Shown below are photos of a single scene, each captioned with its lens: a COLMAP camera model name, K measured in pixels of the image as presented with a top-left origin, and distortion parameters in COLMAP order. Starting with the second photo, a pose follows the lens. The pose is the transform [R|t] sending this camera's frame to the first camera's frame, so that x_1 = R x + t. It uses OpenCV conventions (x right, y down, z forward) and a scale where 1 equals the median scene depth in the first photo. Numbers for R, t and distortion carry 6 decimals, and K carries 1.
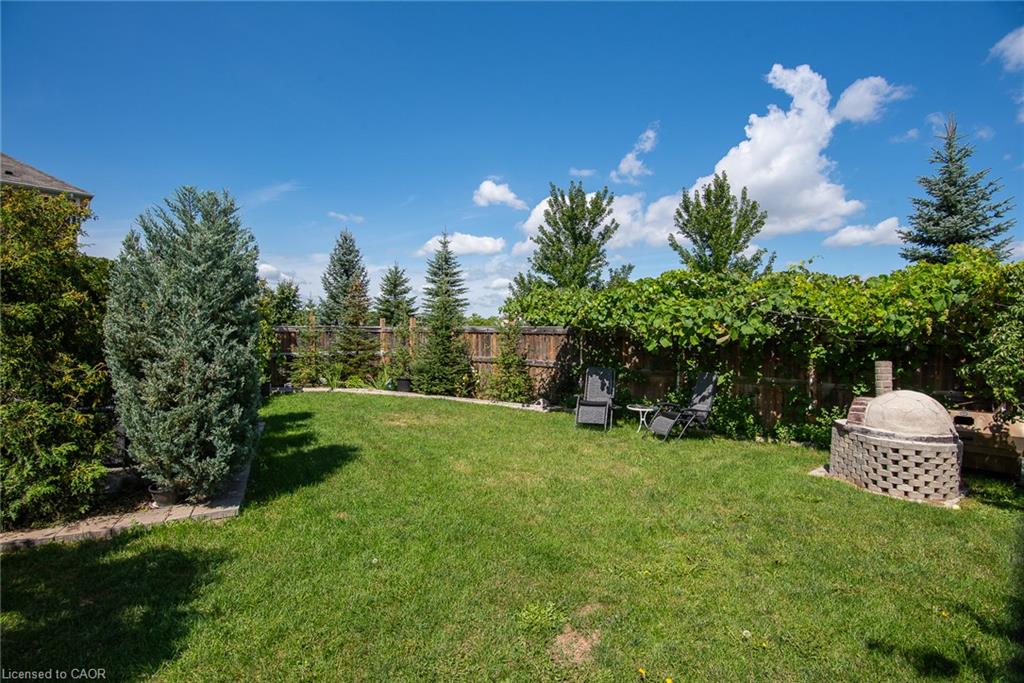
lens RADIAL K [[504.7, 0, 512.8], [0, 504.7, 339.8], [0, 0, 1]] dist [-0.002623, -0.000306]
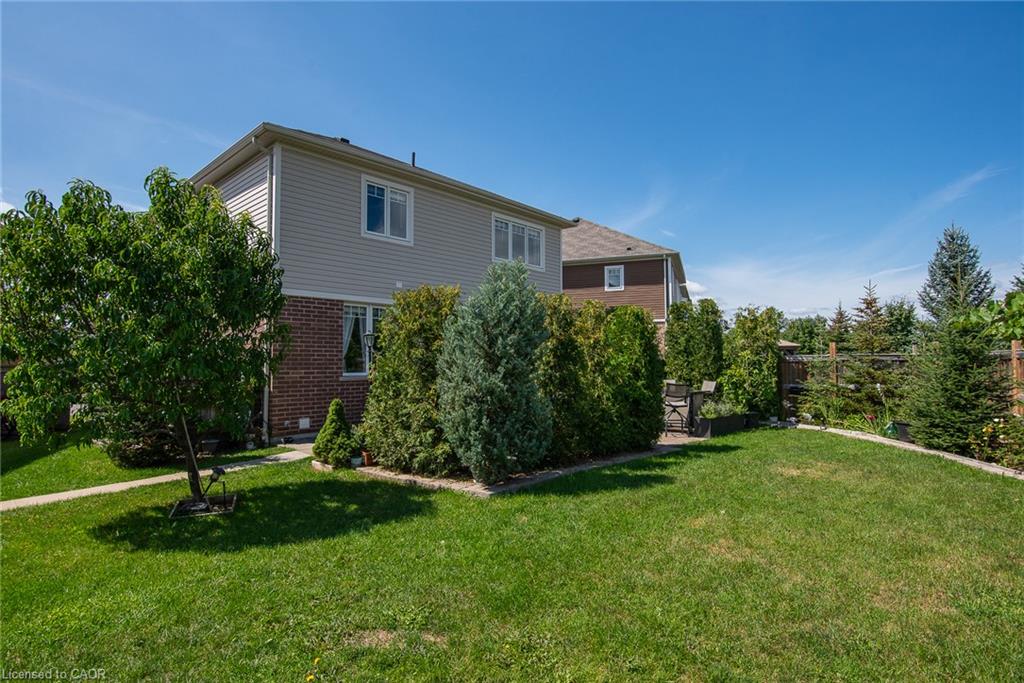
lens RADIAL K [[539.2, 0, 505.0], [0, 539.2, 345.1], [0, 0, 1]] dist [-0.017751, -0.000497]
pose [[0.394092, -0.042517, -0.918087, 0.266022], [-0.002397, 0.998878, -0.047287, 0.001352], [0.919068, 0.020836, 0.393548, 0.148893]]
